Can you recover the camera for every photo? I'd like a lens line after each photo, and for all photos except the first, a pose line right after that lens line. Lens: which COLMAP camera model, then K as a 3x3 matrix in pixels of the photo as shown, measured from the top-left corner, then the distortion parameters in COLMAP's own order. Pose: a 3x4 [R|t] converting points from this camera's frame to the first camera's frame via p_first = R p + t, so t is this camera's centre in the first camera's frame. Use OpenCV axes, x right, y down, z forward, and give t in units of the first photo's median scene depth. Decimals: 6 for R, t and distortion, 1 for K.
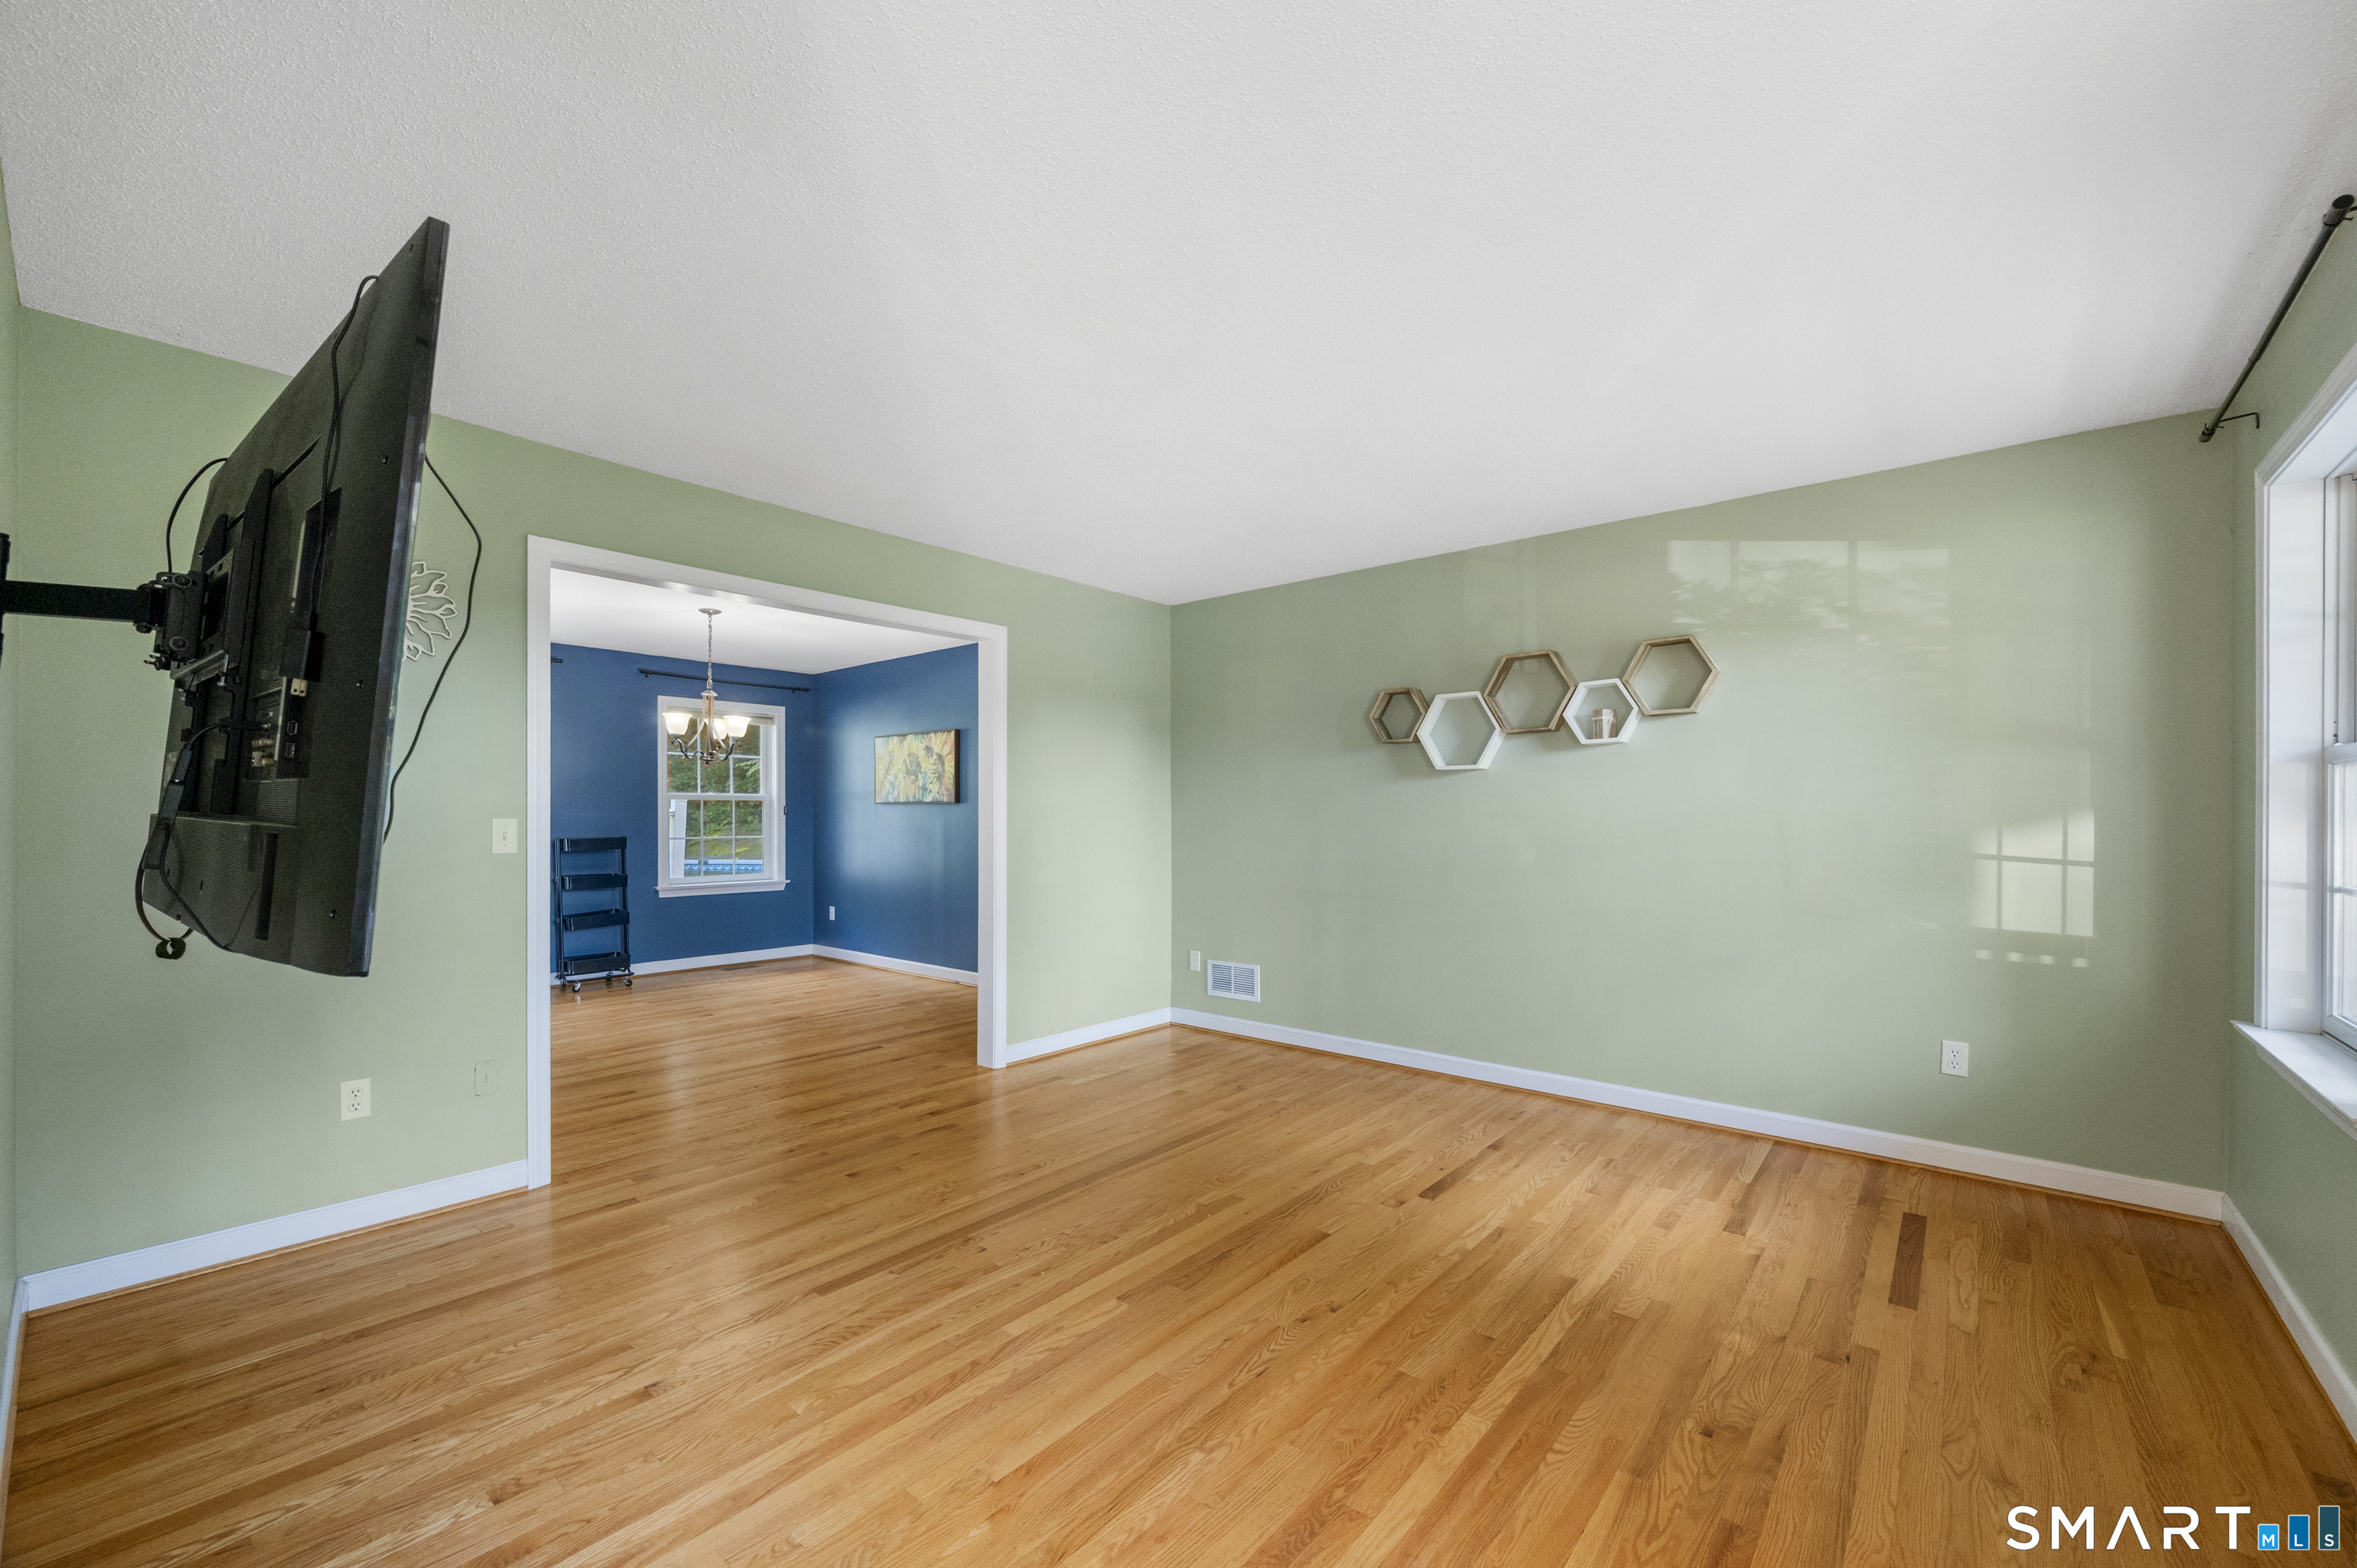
lens RADIAL K [[958.5, 0, 1179.0], [0, 958.5, 801.8], [0, 0, 1]] dist [-0.001005, 0.000075]
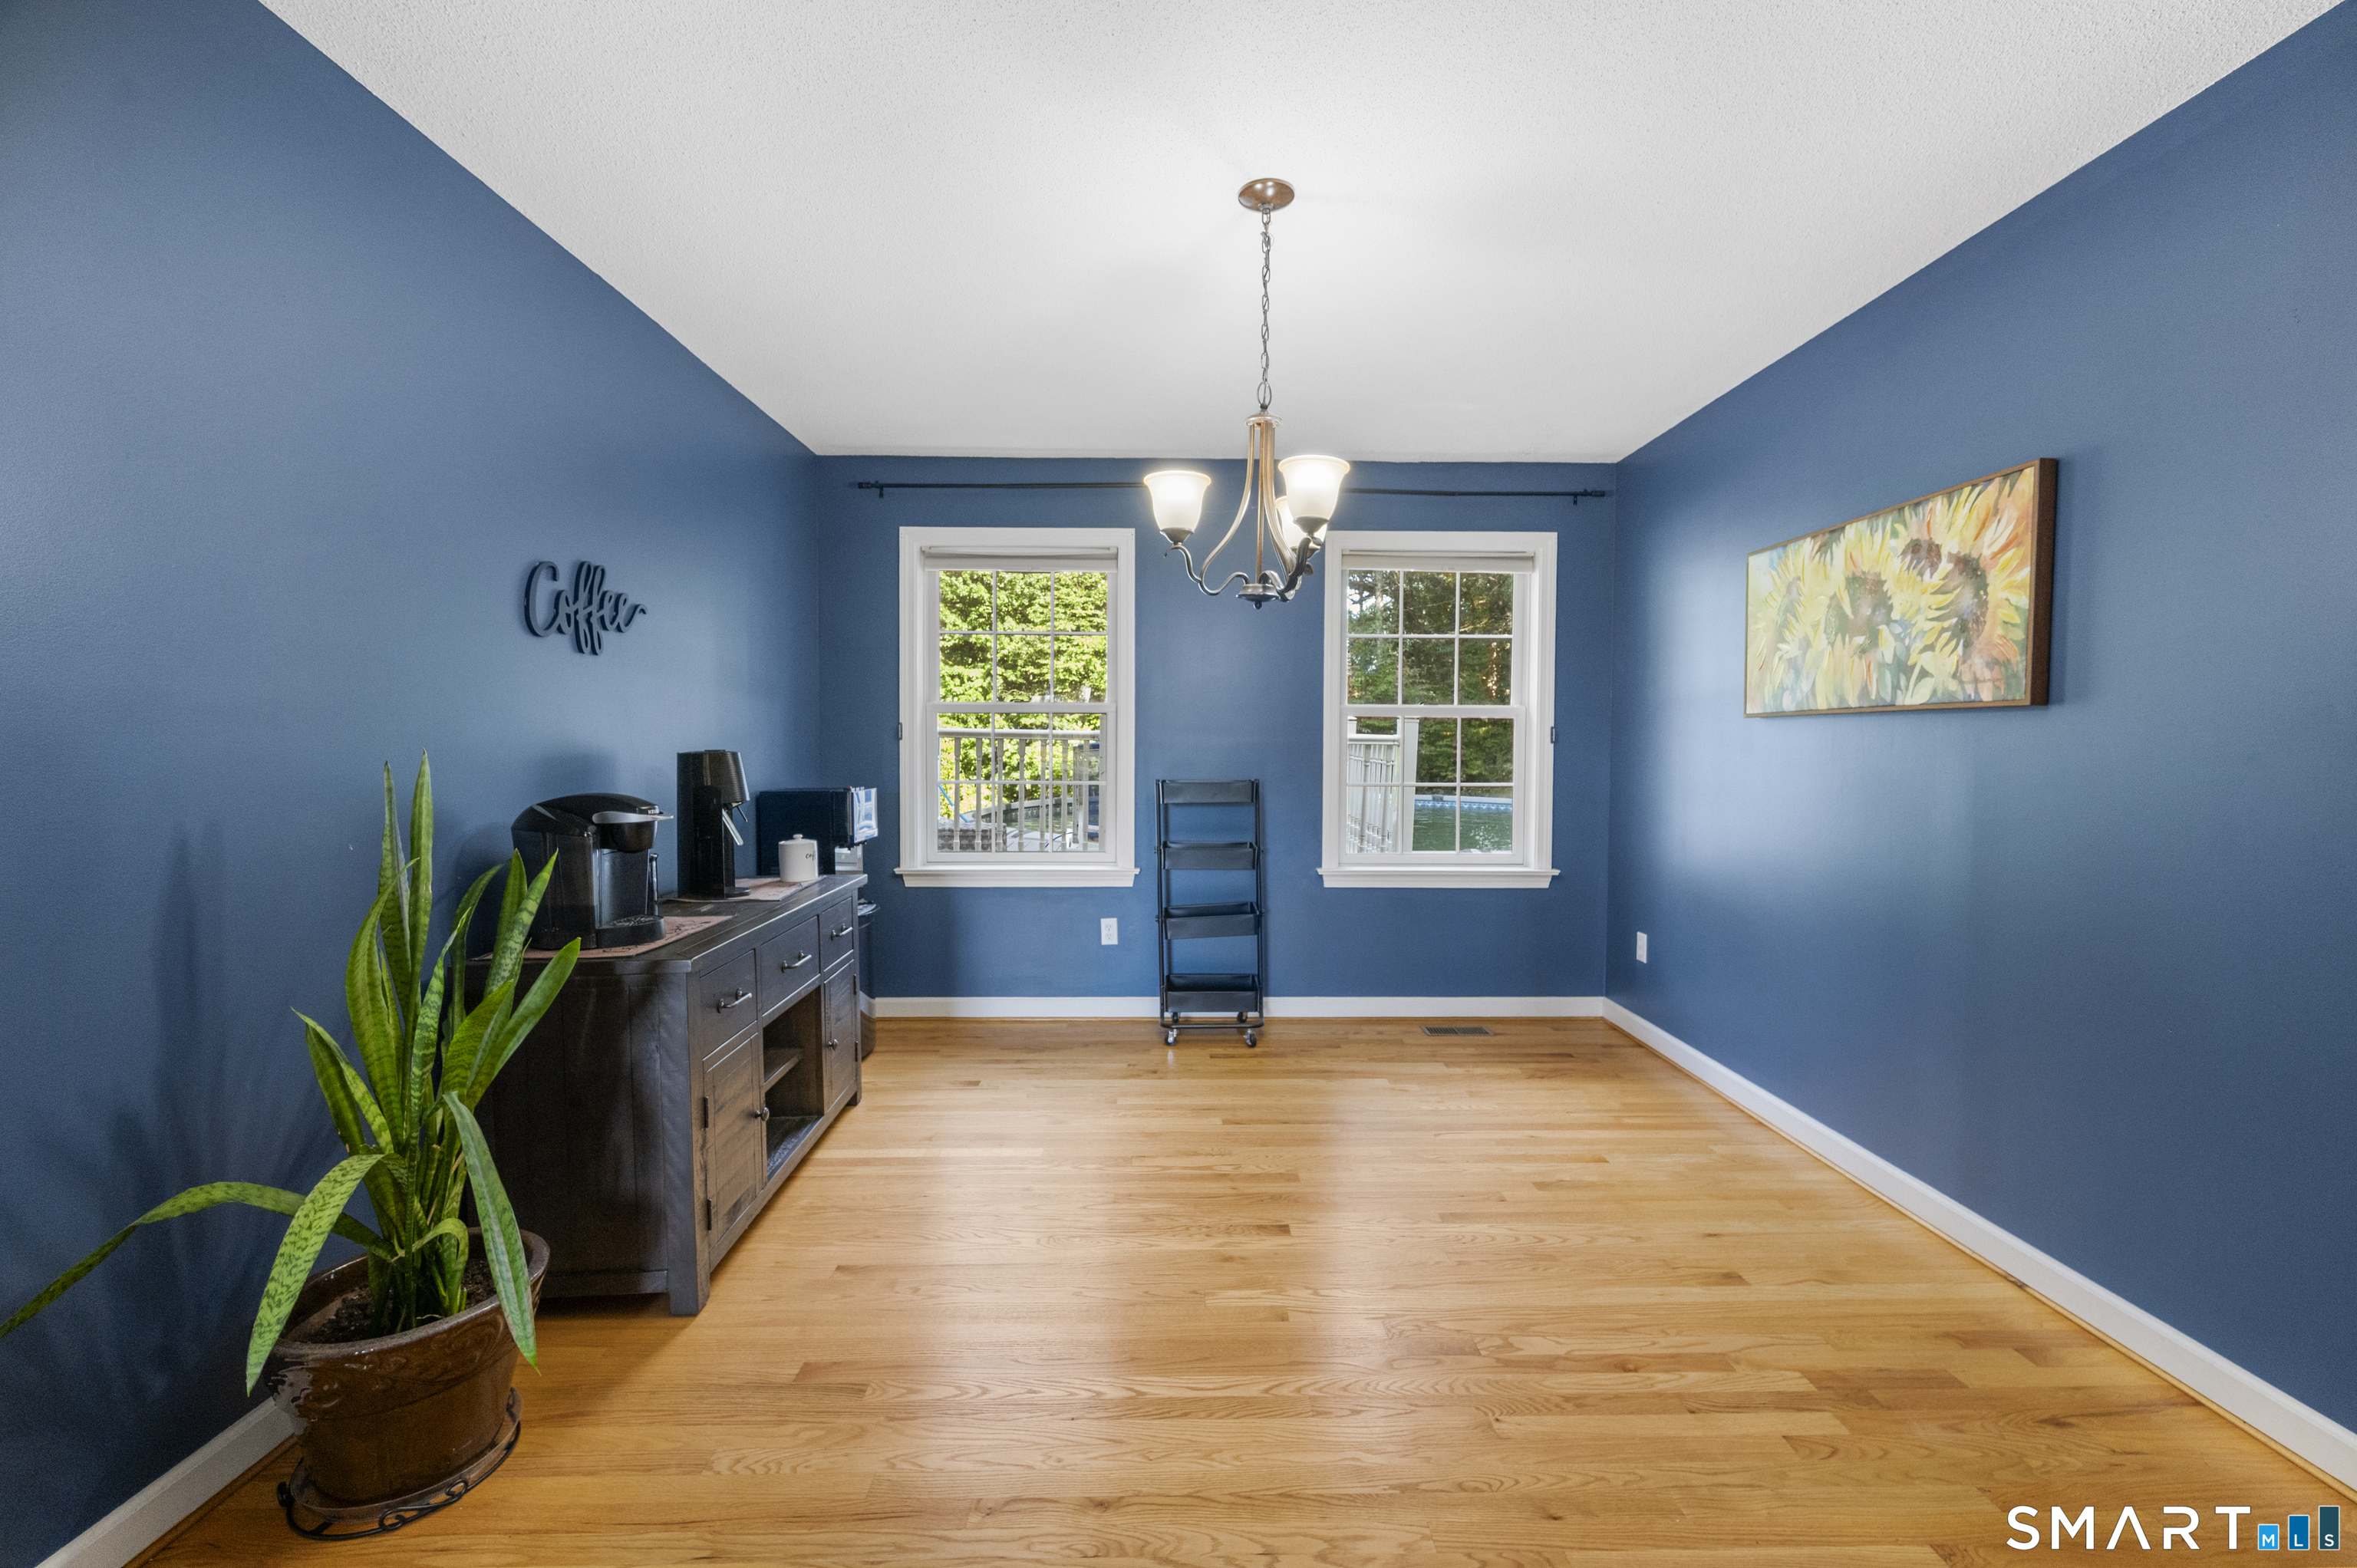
lens RADIAL K [[958.5, 0, 1178.9], [0, 958.5, 786.9], [0, 0, 1]] dist [-0.001005, 0.000075]
pose [[0.659279, 0.040593, -0.750802, -0.175643], [-0.003525, 0.998698, 0.050900, 0.011816], [0.751890, -0.030911, 0.658564, 0.574711]]
